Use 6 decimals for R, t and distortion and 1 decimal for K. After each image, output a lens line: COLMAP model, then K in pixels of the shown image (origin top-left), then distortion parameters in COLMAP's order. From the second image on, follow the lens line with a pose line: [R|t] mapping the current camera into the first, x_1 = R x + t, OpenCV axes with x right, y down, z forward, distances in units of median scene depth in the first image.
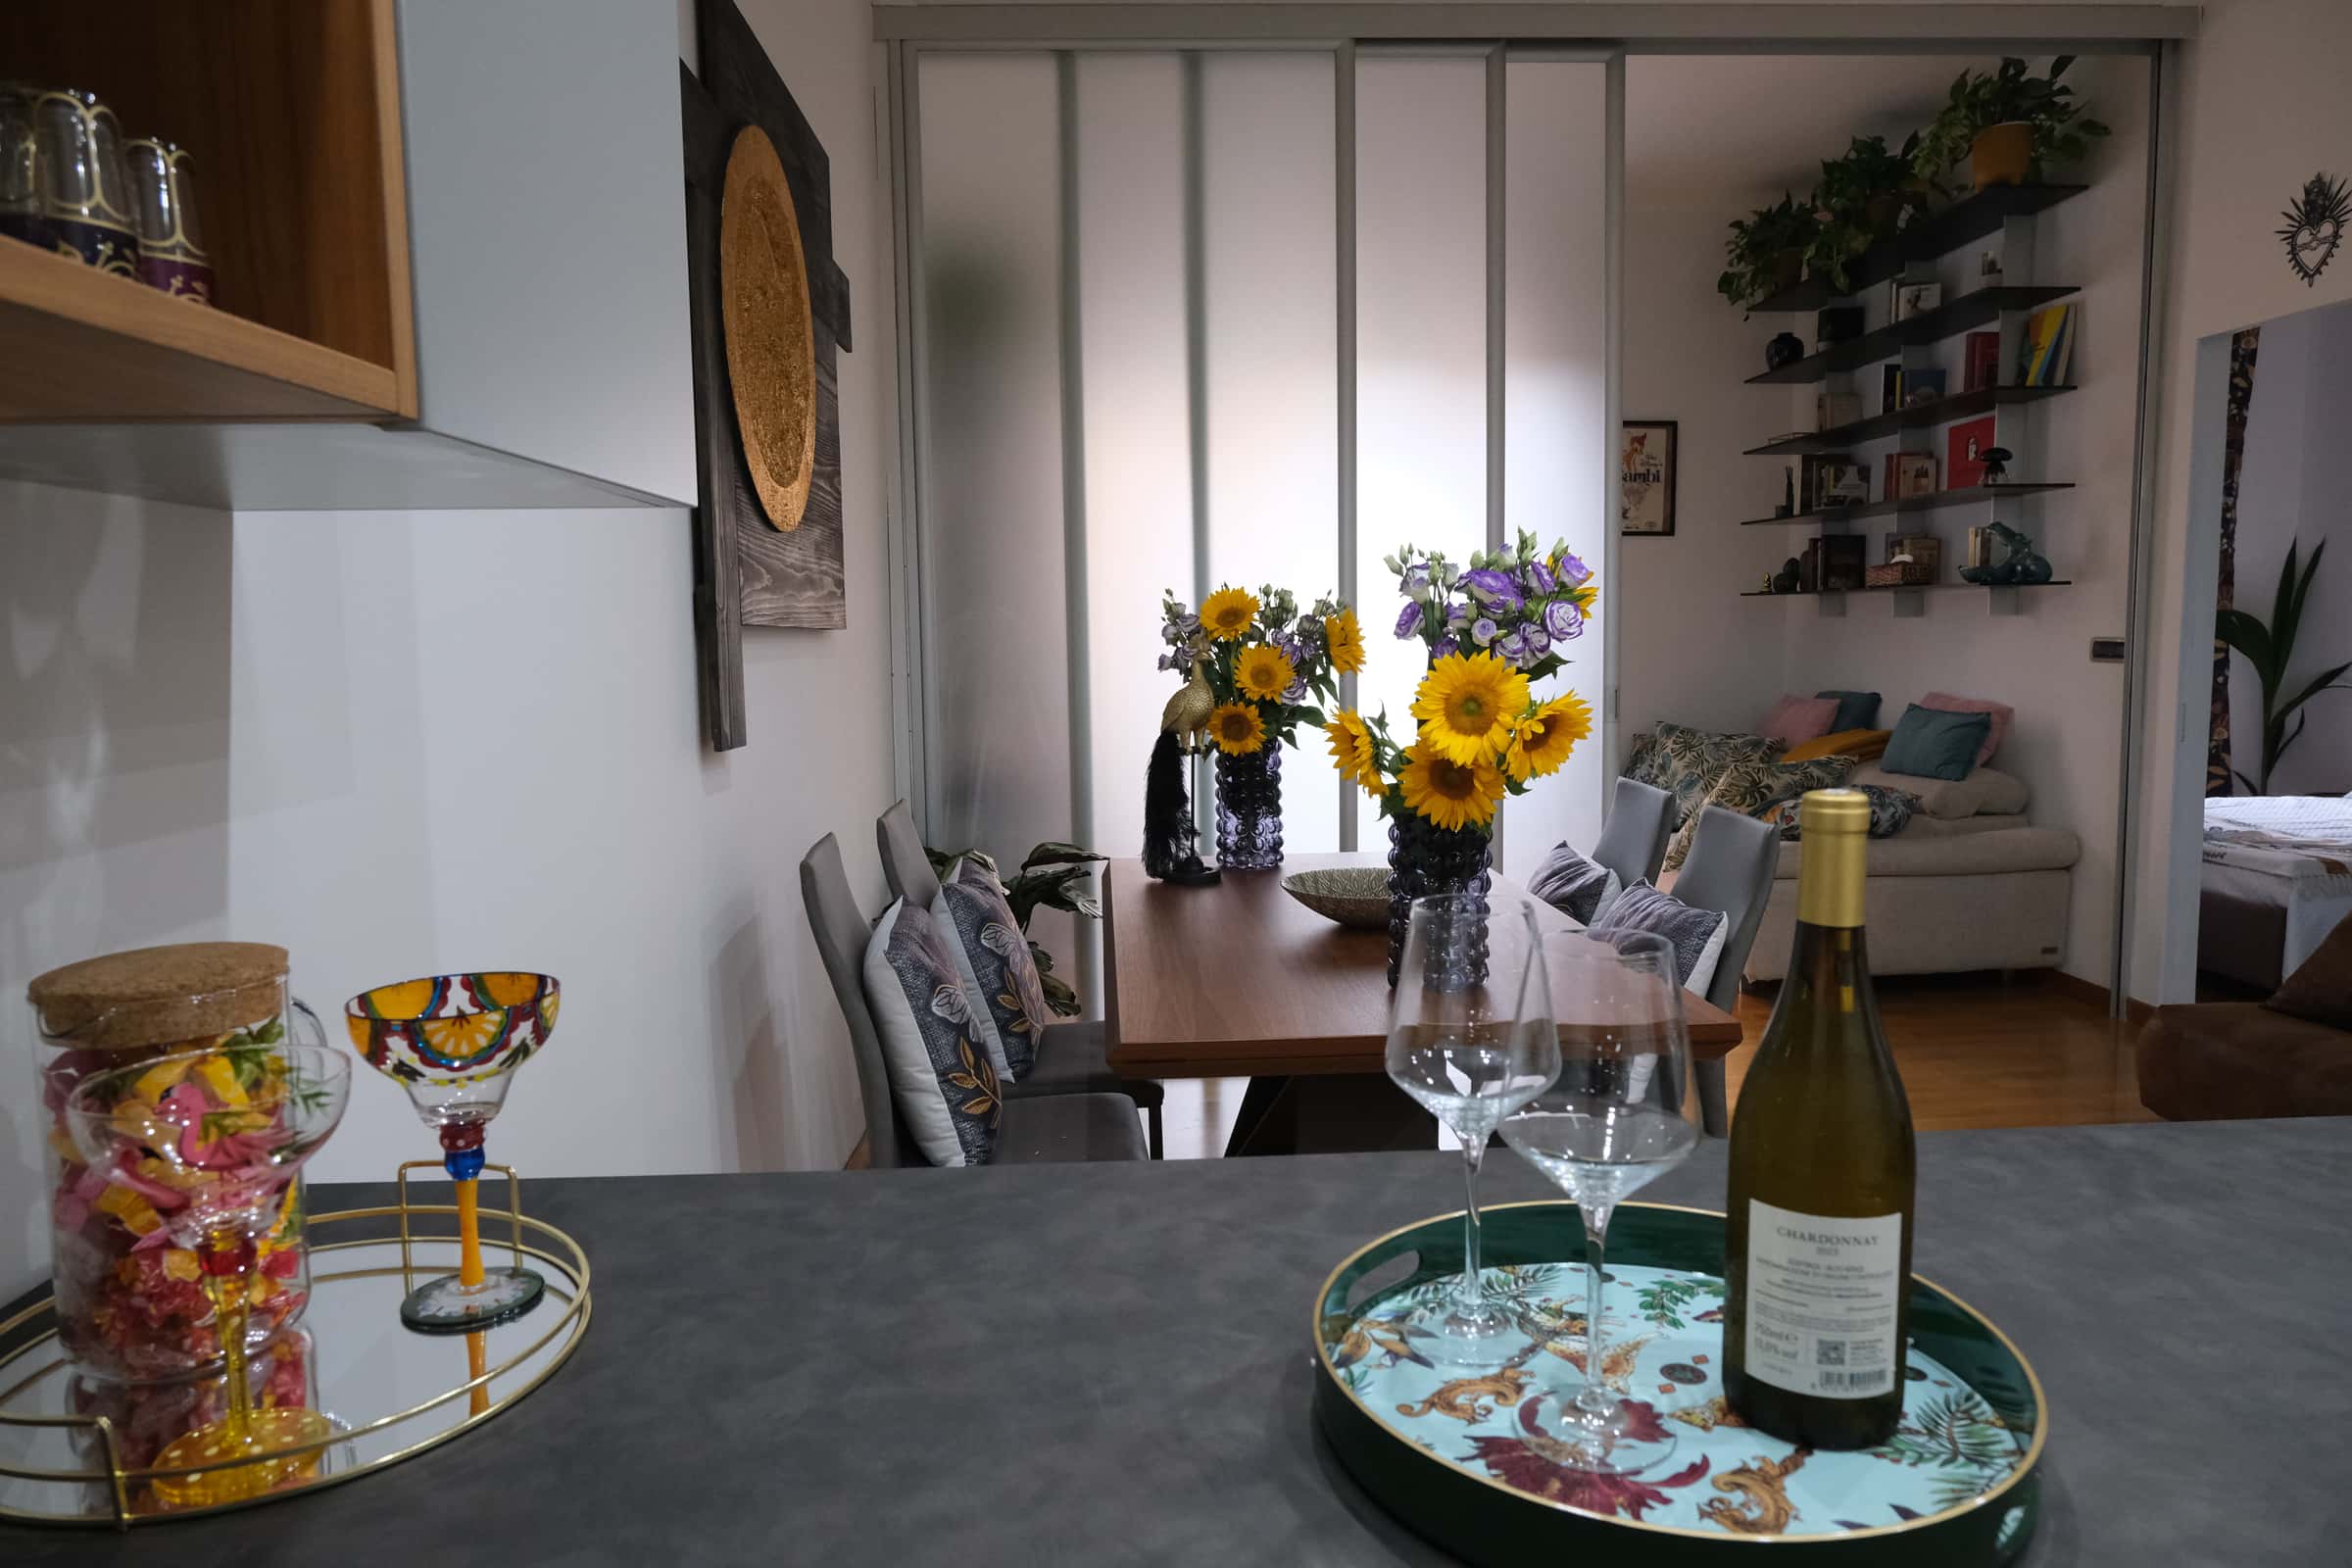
lens RADIAL K [[1472.7, 0, 1176.0], [0, 1472.7, 784.0], [0, 0, 1]] dist [-0.016520, 0.007004]
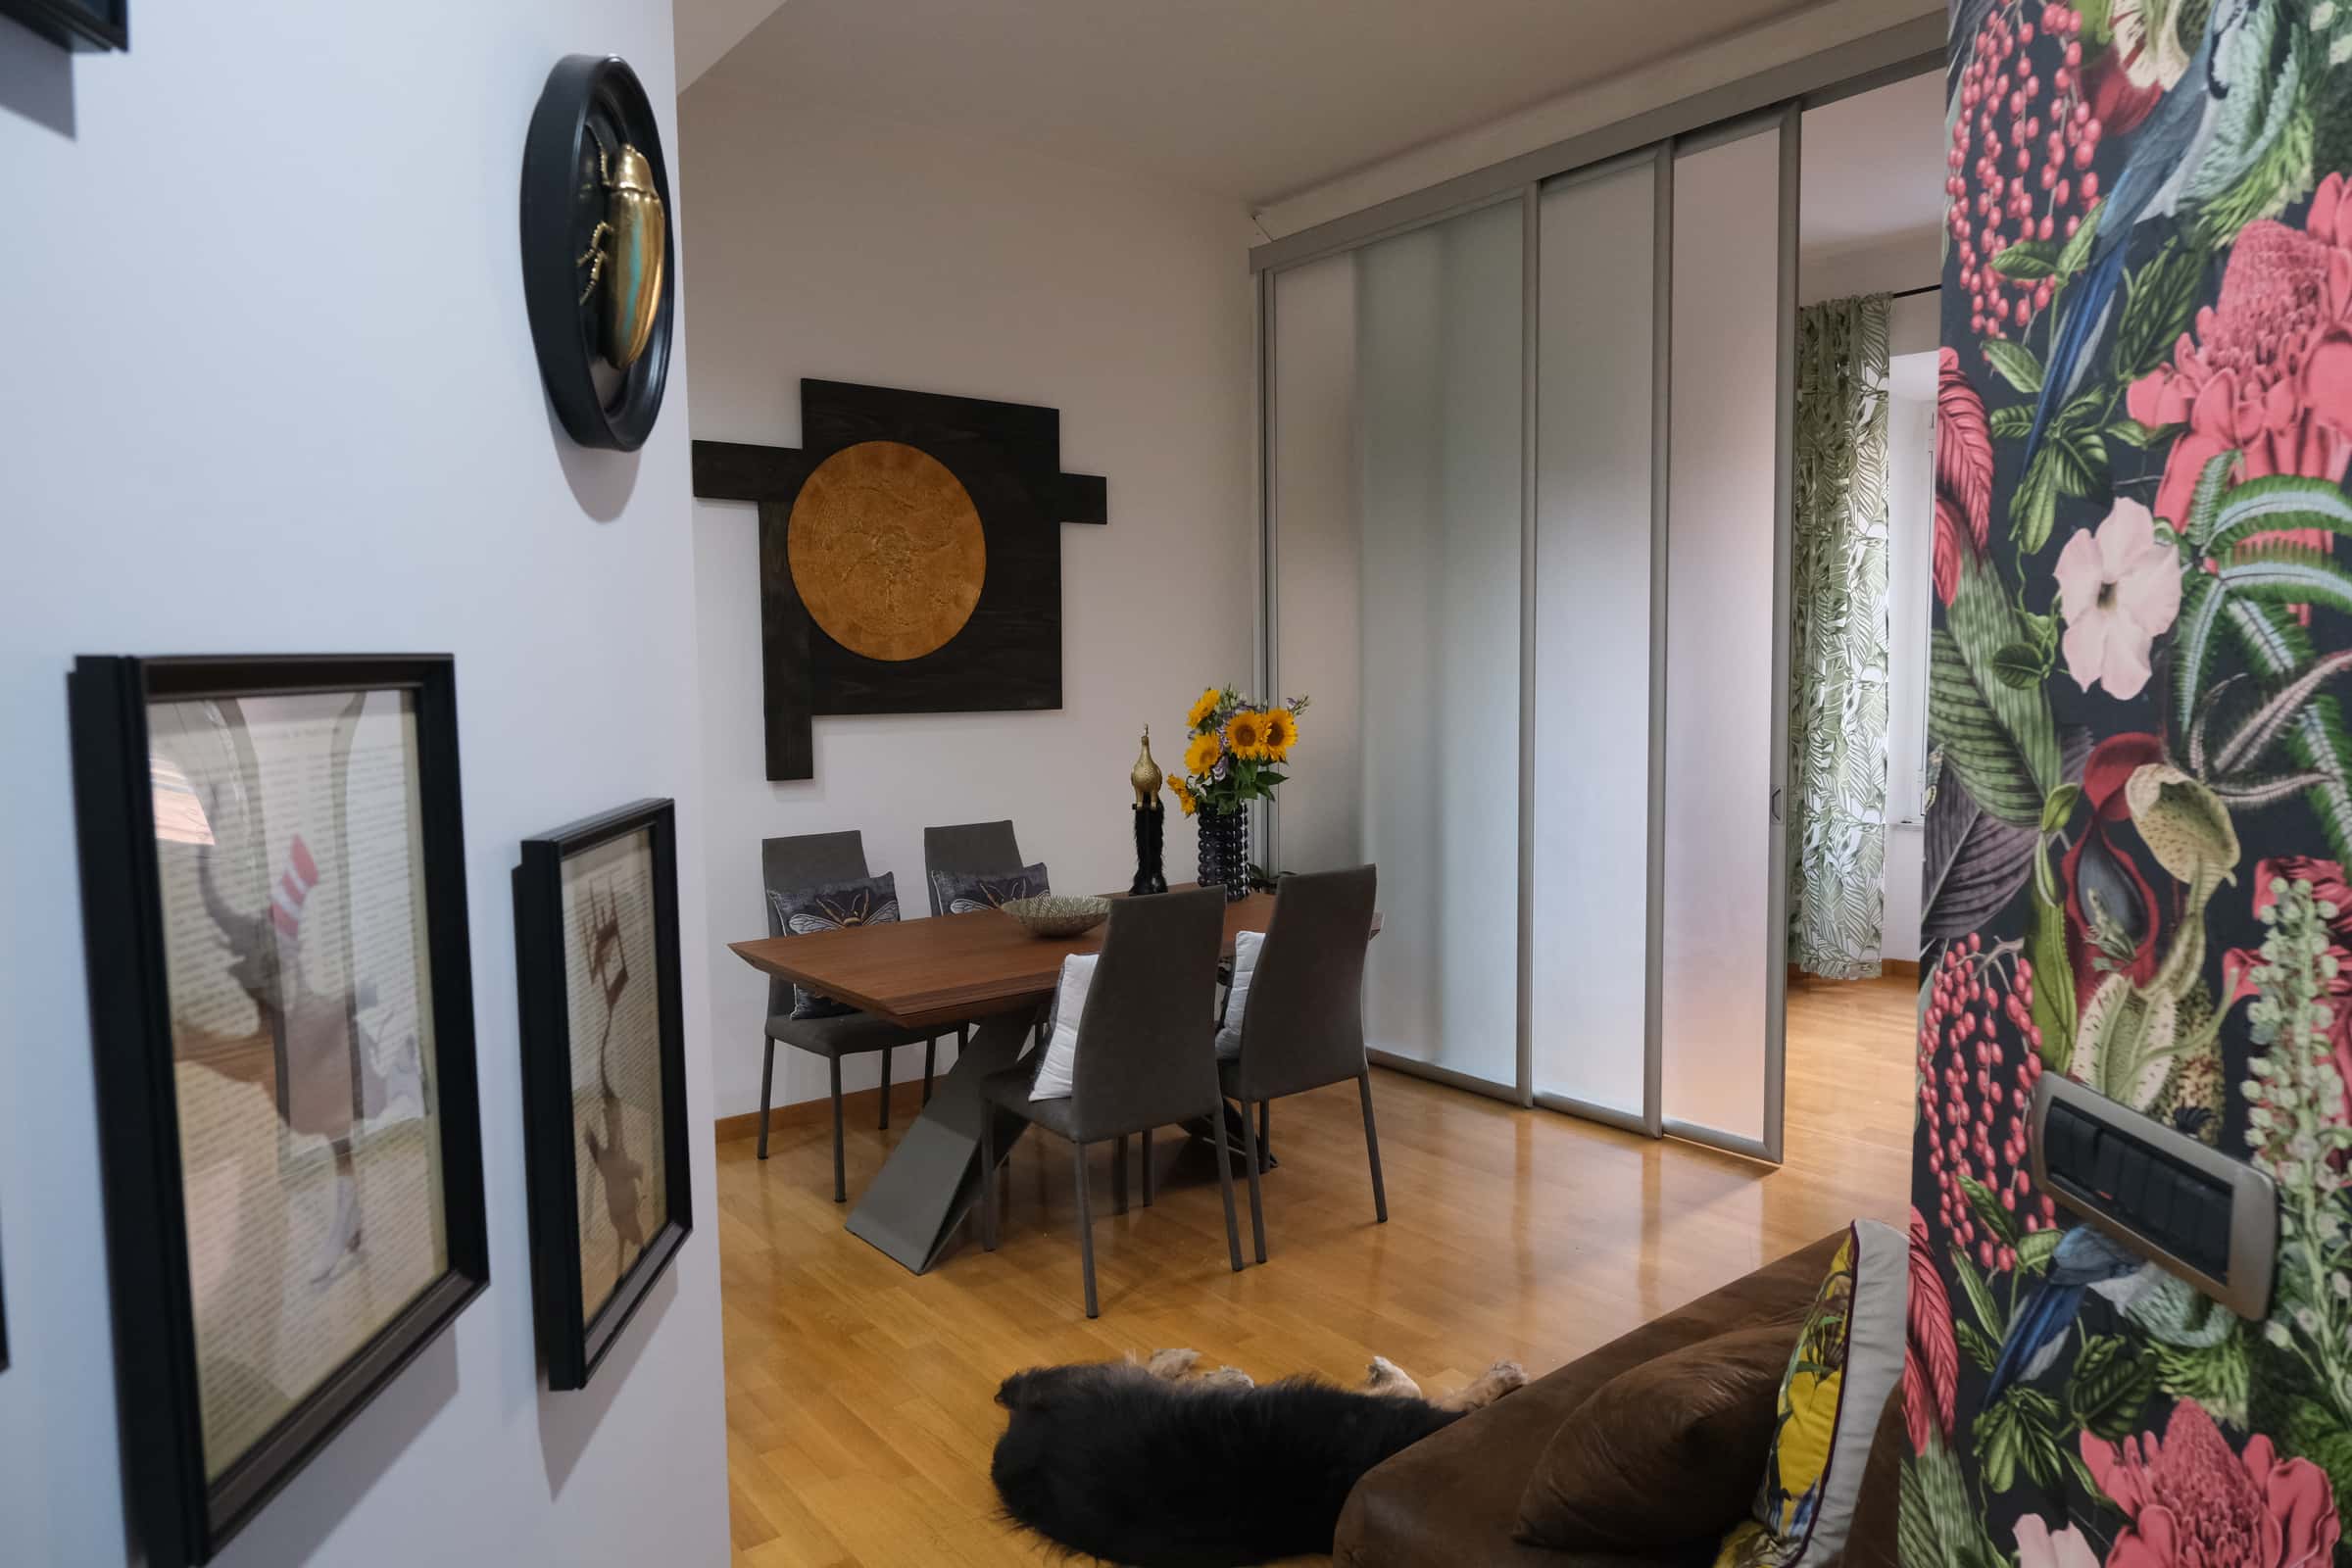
lens RADIAL K [[1472.7, 0, 1176.0], [0, 1472.7, 784.0], [0, 0, 1]] dist [-0.016520, 0.007004]
pose [[0.583685, 0.076712, -0.808349, 0.780432], [-0.083288, 0.995932, 0.034373, -0.063322], [0.807698, 0.047263, 0.587700, 0.134418]]
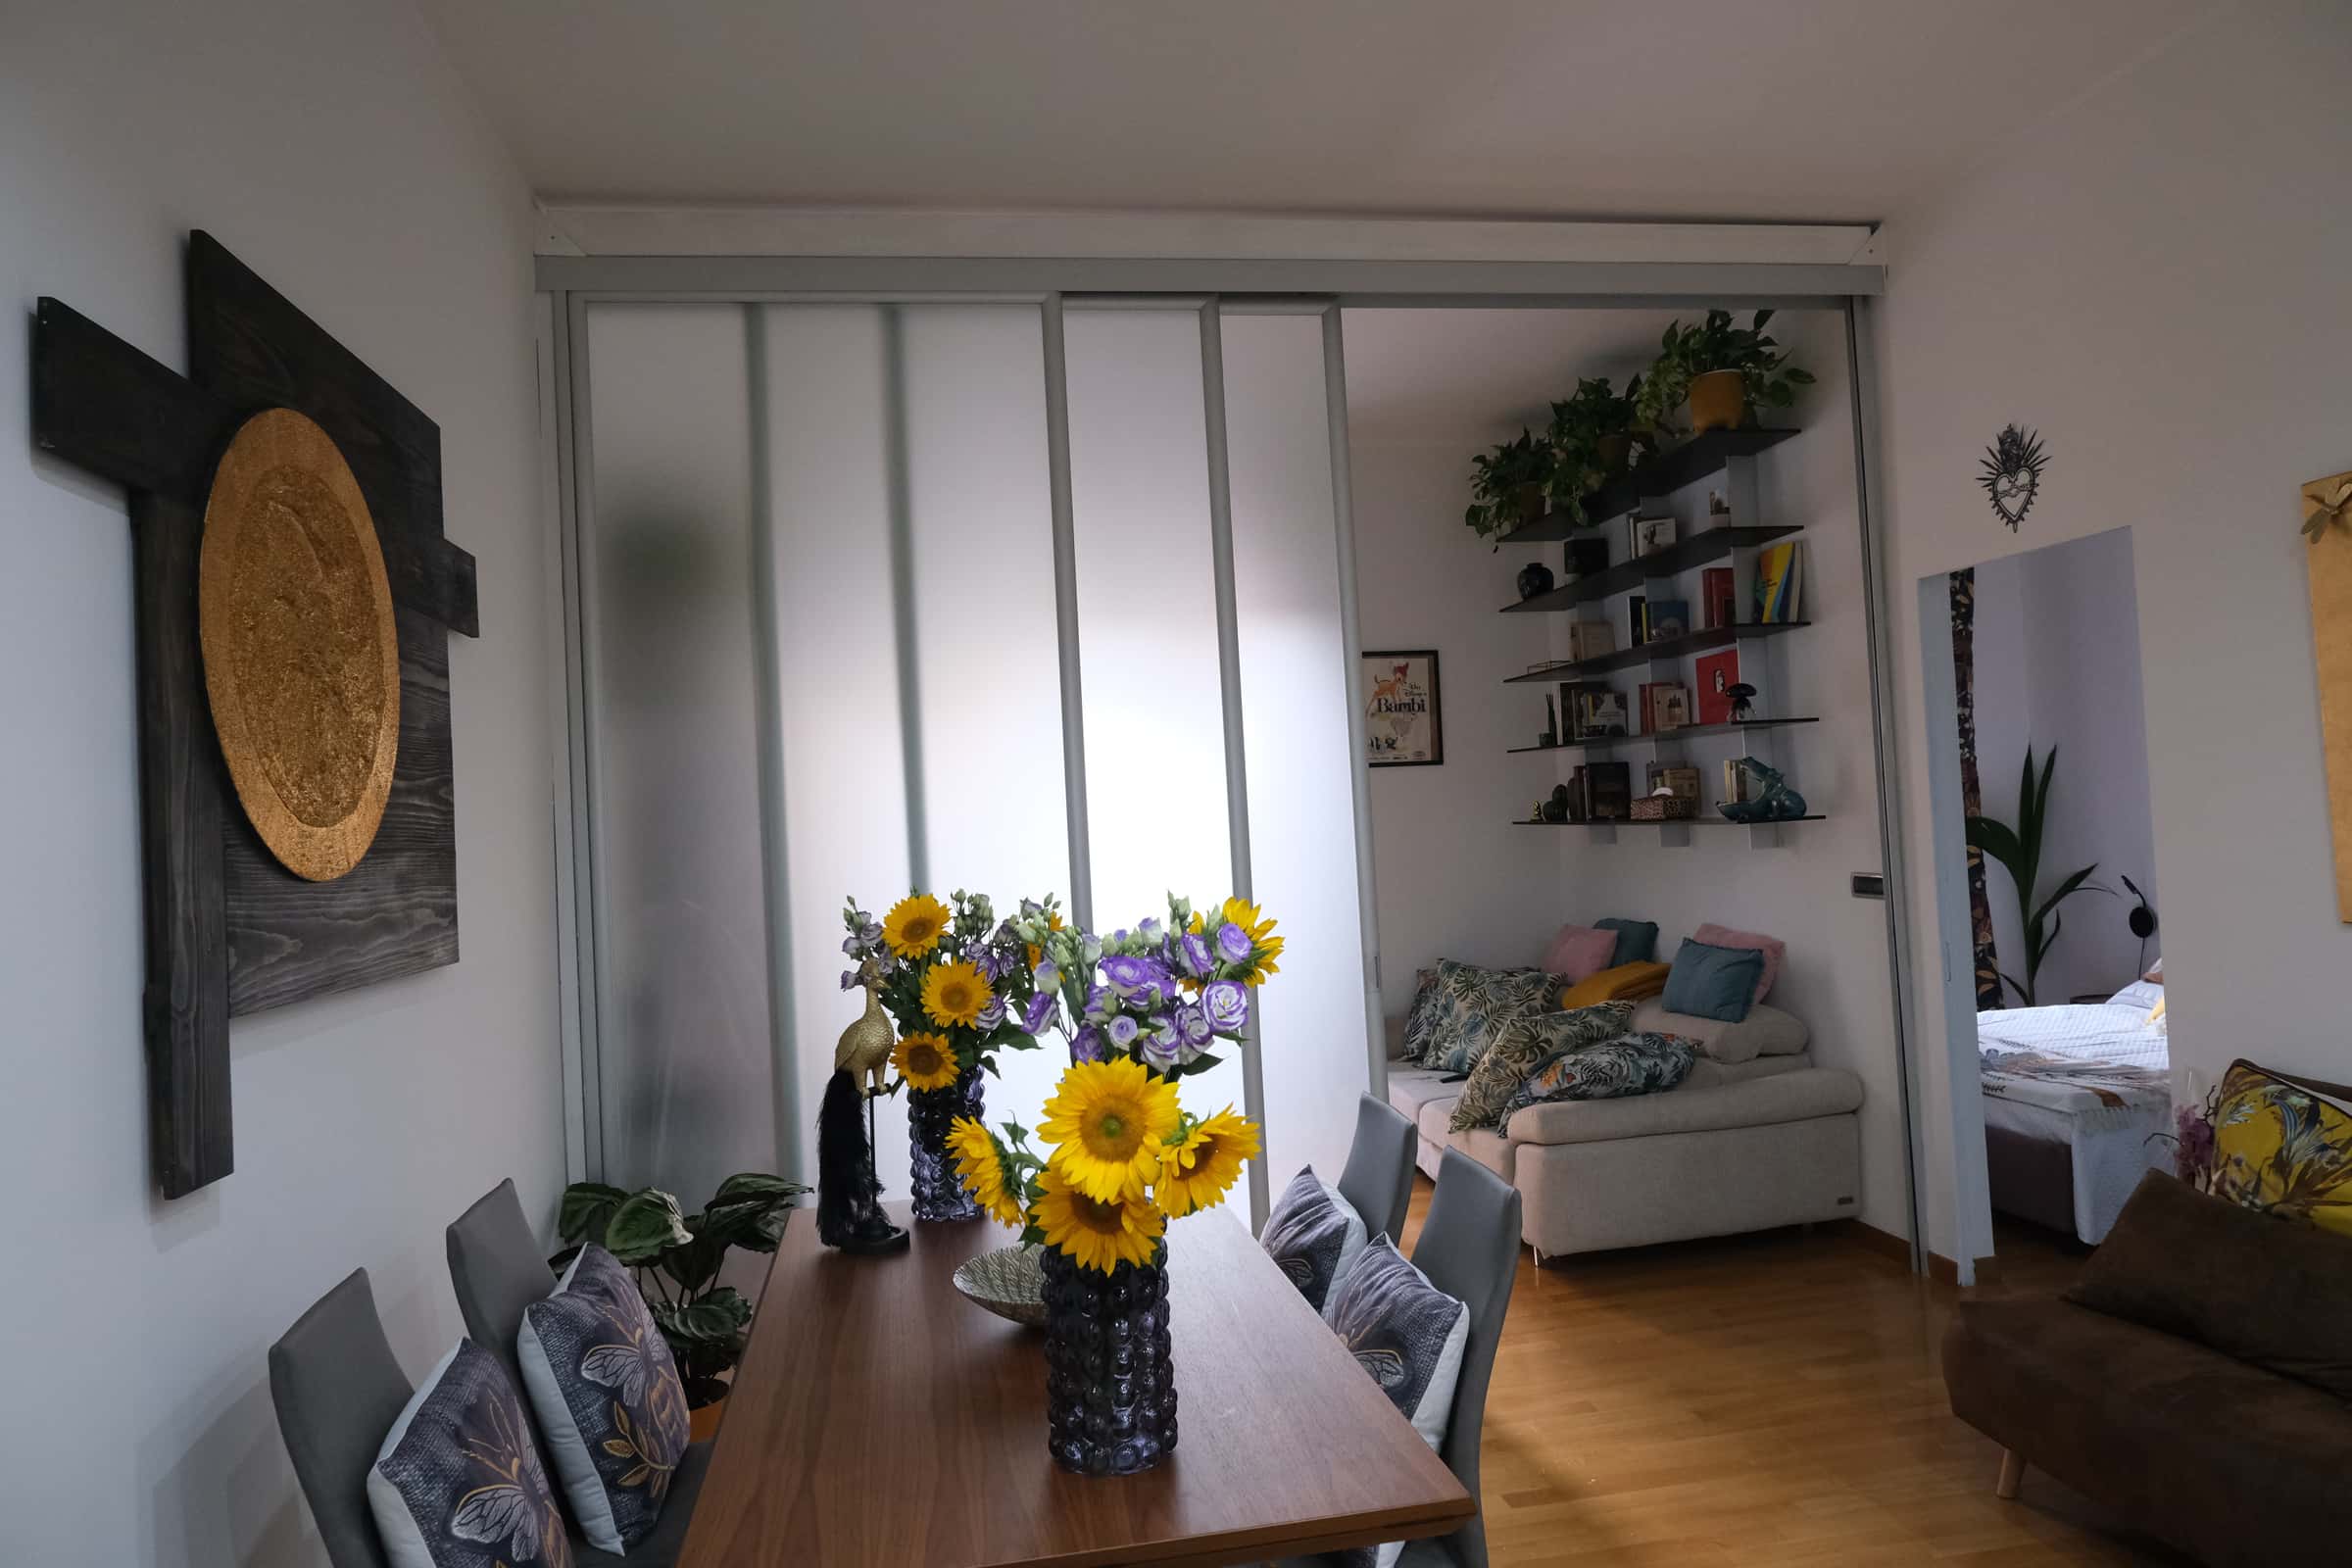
lens RADIAL K [[1482.0, 0, 1176.0], [0, 1482.0, 784.0], [0, 0, 1]] dist [-0.013365, 0.006663]
pose [[0.991832, -0.034129, 0.122897, 0.058452], [0.050135, 0.990298, -0.129602, -0.053533], [-0.117282, 0.134705, 0.983920, 0.073249]]
